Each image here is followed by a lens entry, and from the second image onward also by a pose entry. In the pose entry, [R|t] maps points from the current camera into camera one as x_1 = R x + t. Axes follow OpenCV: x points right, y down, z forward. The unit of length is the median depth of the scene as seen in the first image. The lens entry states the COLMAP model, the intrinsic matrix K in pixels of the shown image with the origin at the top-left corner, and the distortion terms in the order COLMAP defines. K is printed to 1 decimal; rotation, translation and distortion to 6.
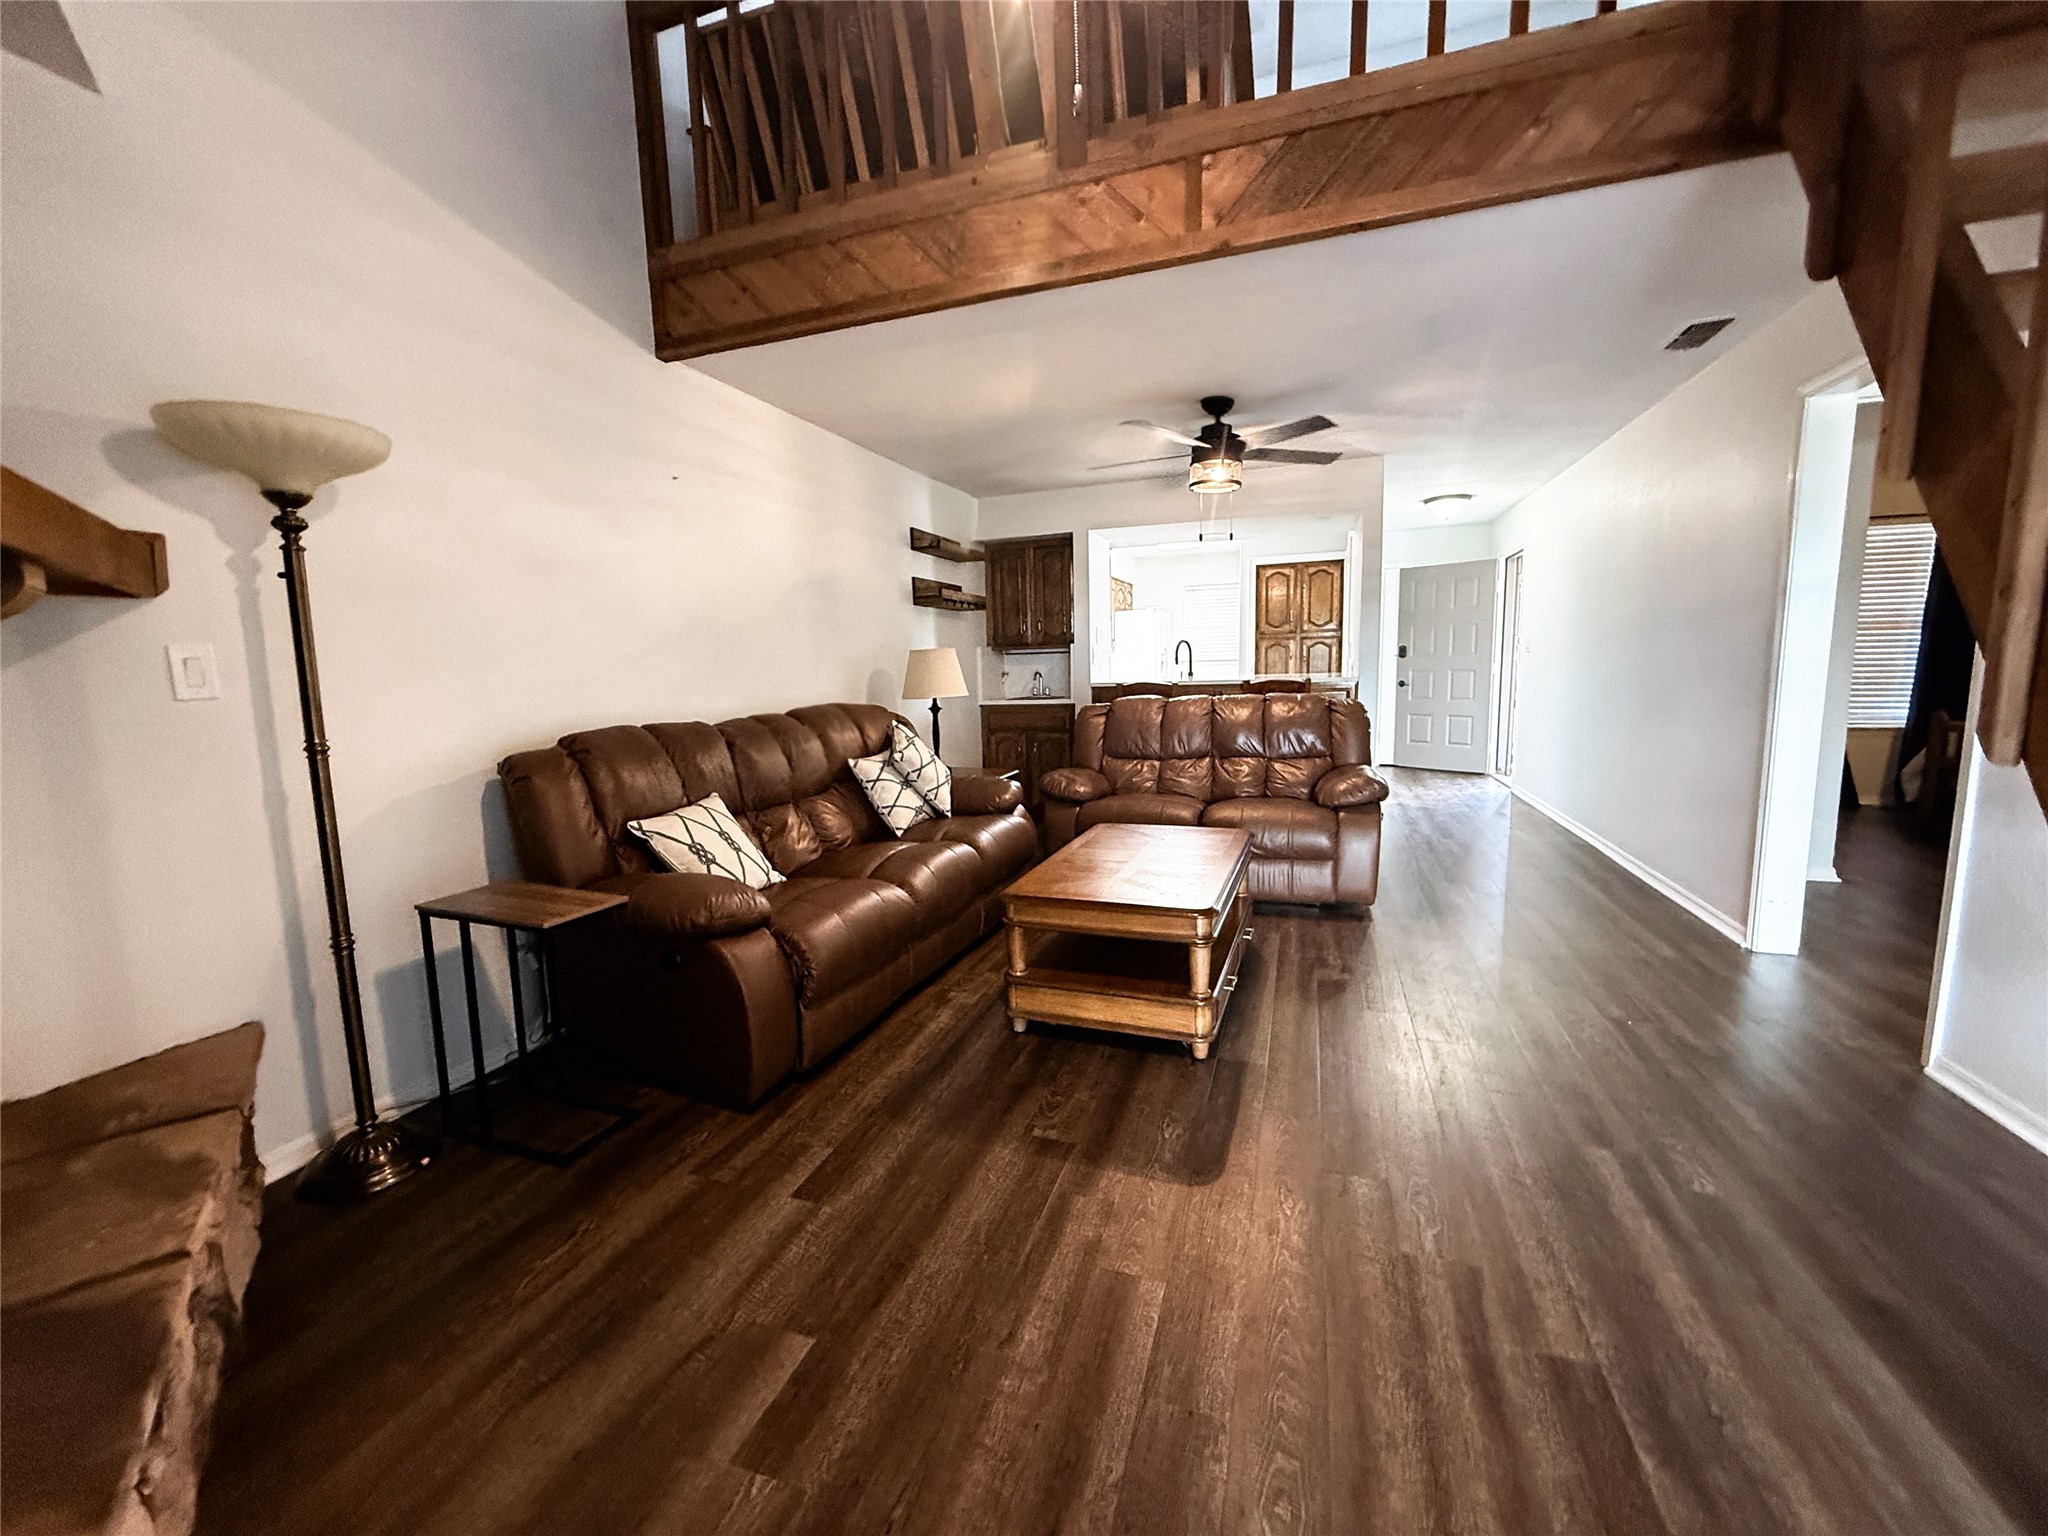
lens RADIAL K [[825.6, 0, 1024.0], [0, 825.6, 768.0], [0, 0, 1]] dist [-0.001456, -0.000124]
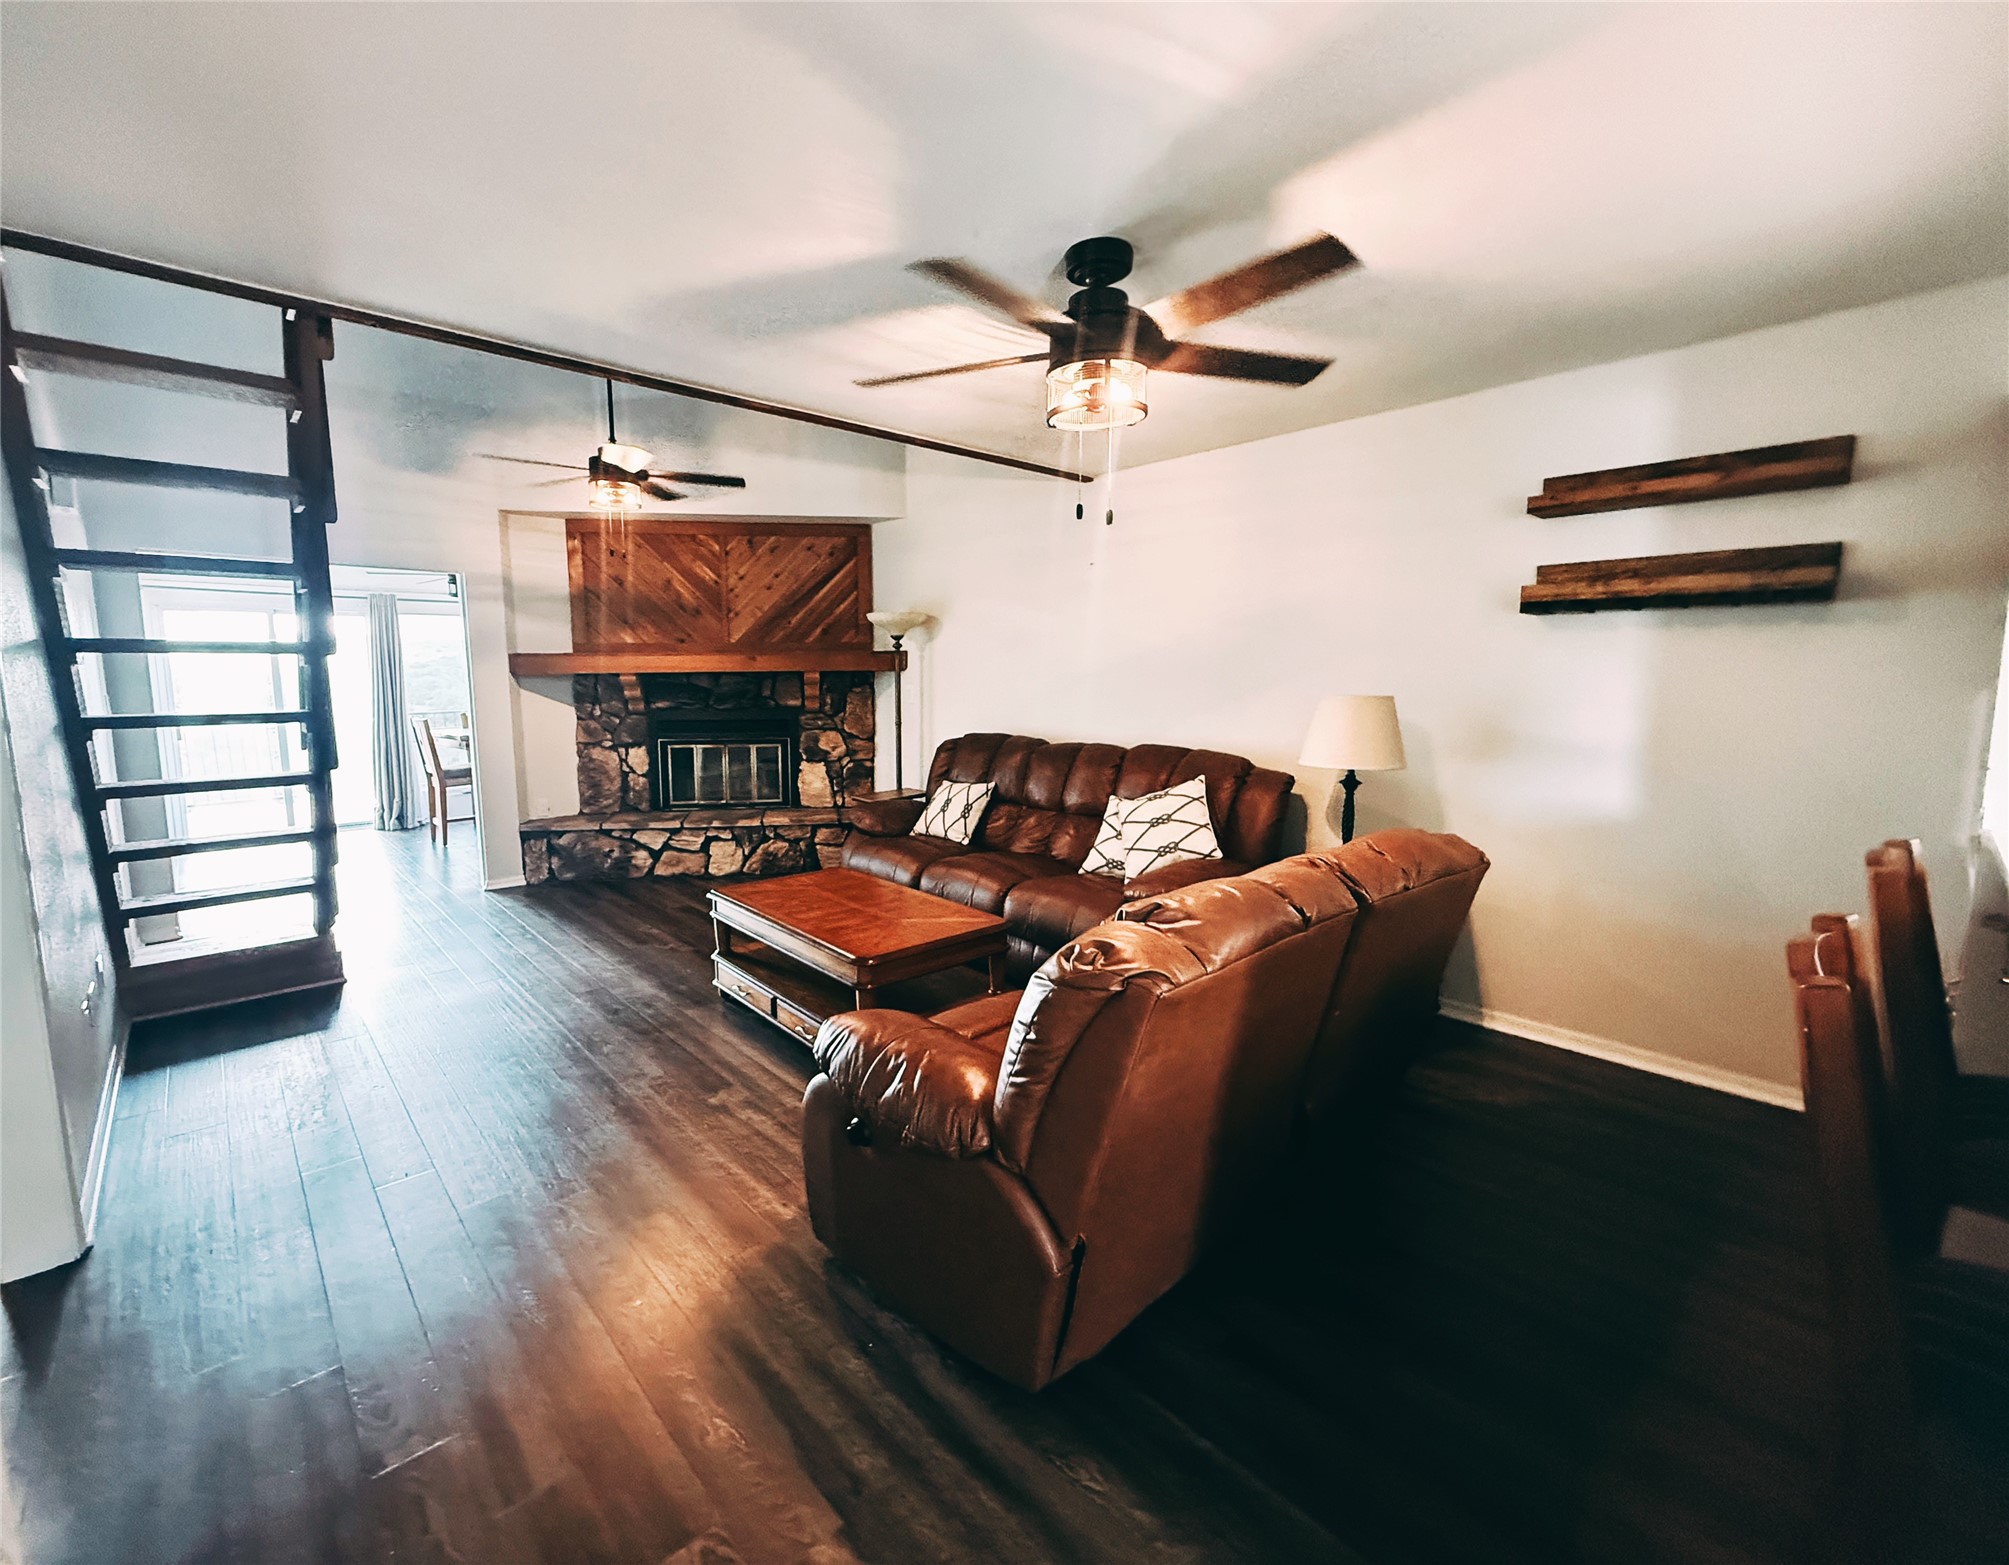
lens RADIAL K [[855.2, 0, 1004.5], [0, 855.2, 782.5], [0, 0, 1]] dist [-0.000306, -0.000027]
pose [[-0.457825, 0.132860, -0.879059, 0.683768], [-0.104989, 0.973772, 0.201855, -0.191370], [0.882821, 0.184706, -0.431868, 1.107958]]
